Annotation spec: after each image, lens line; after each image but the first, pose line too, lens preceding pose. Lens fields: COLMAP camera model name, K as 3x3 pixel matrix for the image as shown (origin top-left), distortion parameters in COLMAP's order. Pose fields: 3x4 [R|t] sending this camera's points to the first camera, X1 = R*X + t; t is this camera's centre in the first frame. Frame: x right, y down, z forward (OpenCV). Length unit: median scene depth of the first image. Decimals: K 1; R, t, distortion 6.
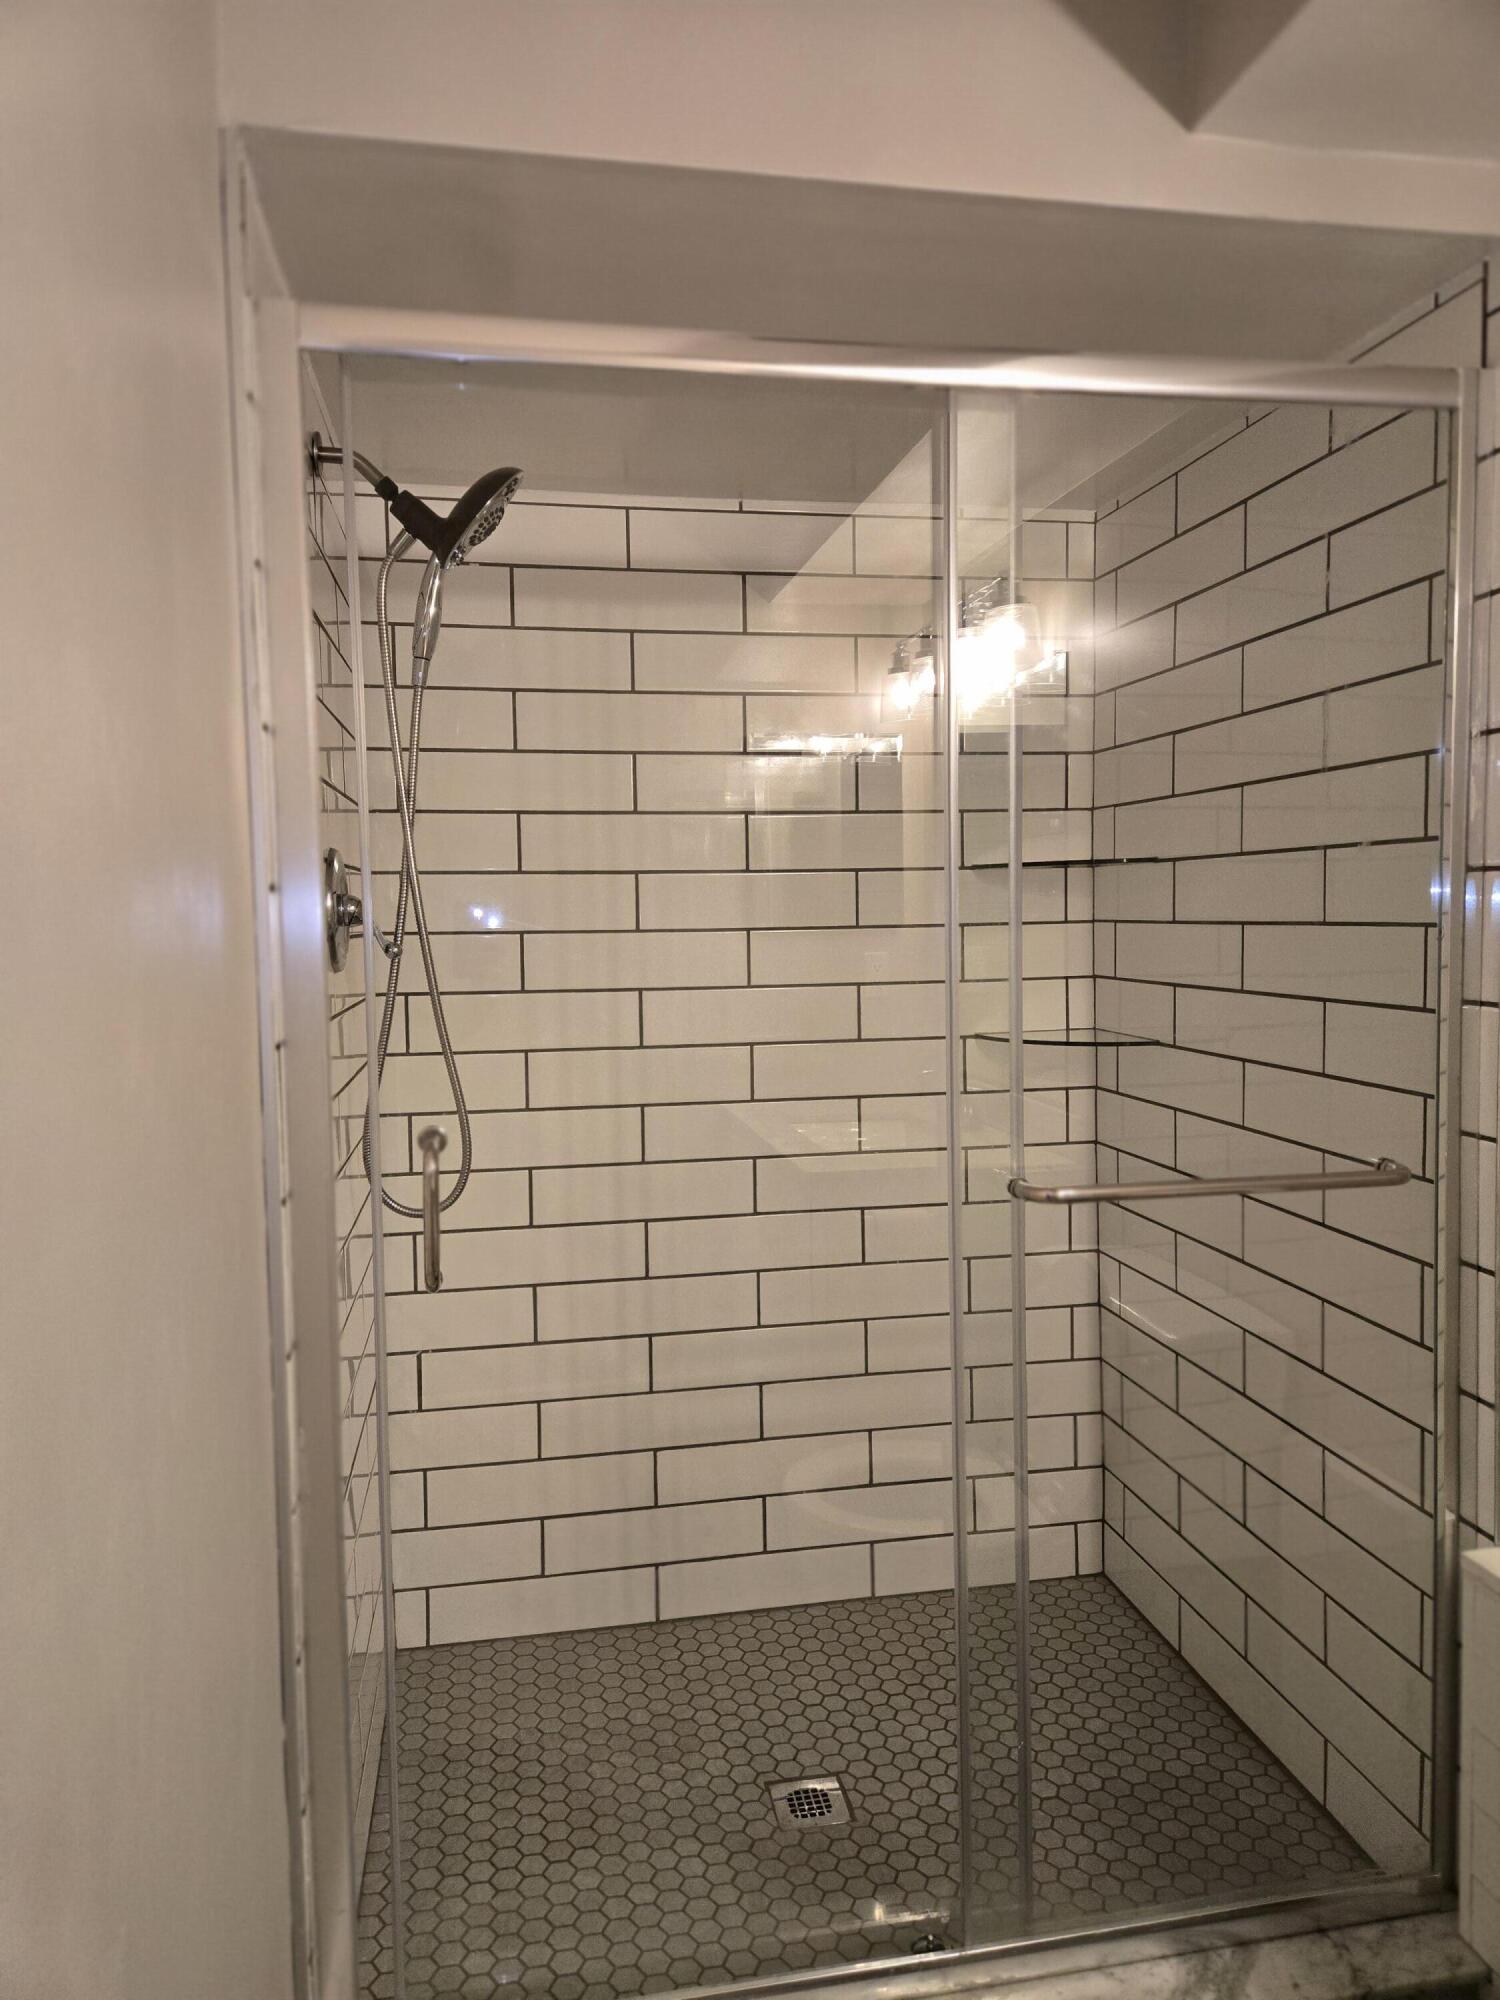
lens RADIAL K [[1345.4, 0, 741.5], [0, 1345.4, 1008.5], [0, 0, 1]] dist [0.061139, -0.052519]
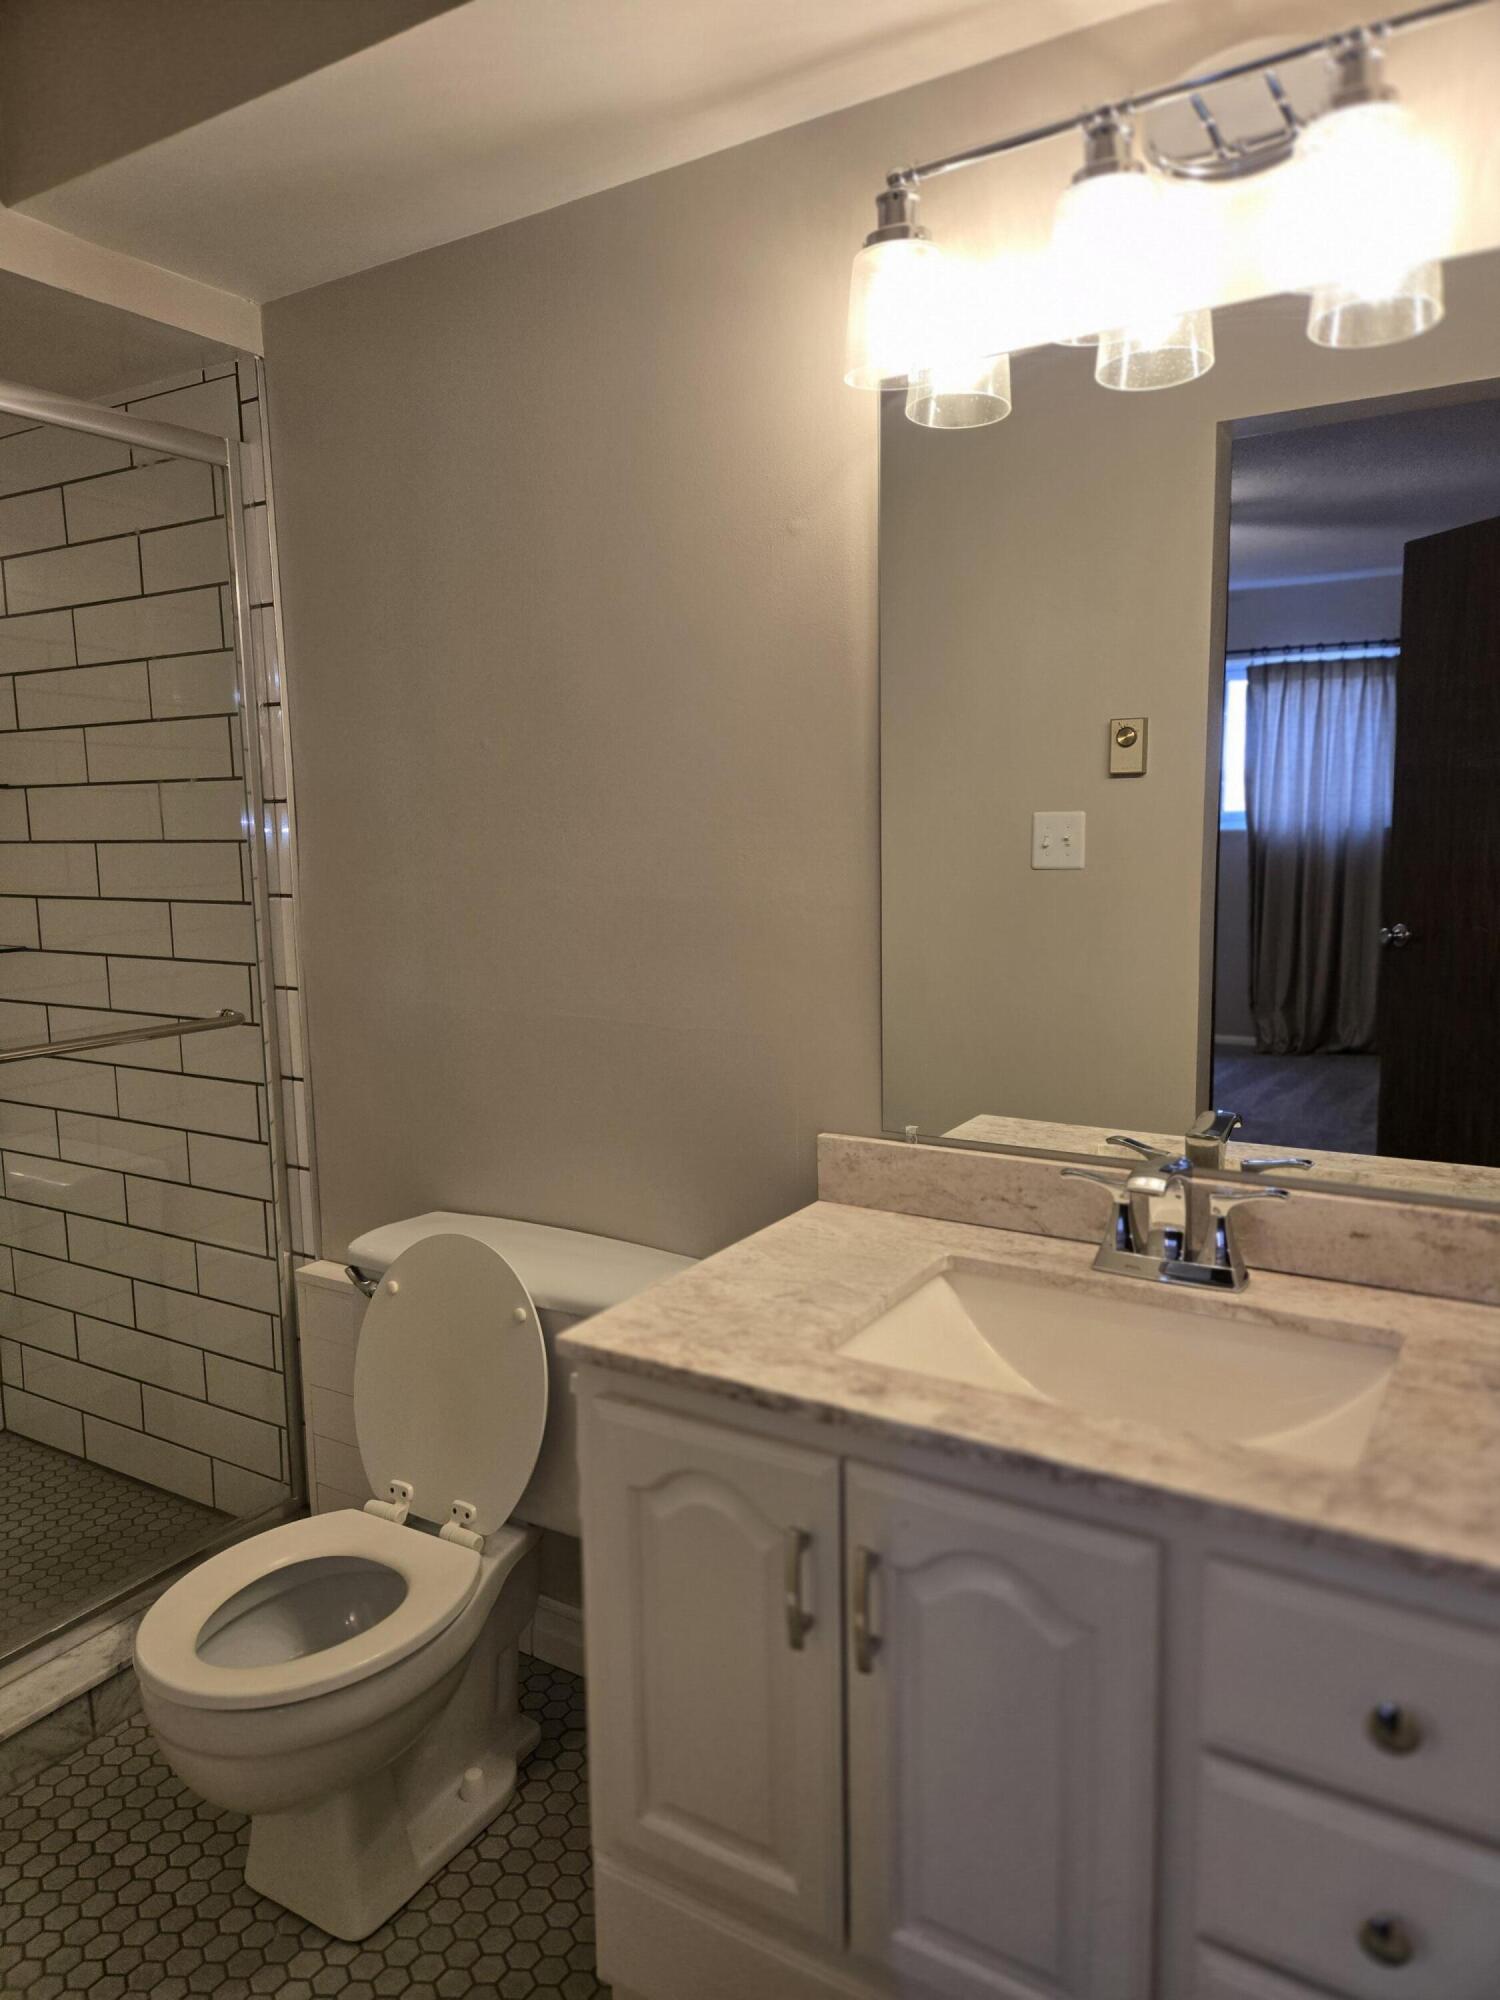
lens RADIAL K [[1345.4, 0, 755.9], [0, 1345.4, 1050.3], [0, 0, 1]] dist [0.061139, -0.052519]
pose [[0.676691, -0.094916, 0.730124, -0.171555], [0.046555, 0.995187, 0.086226, 0.055844], [-0.734794, -0.024358, 0.677853, -0.329988]]
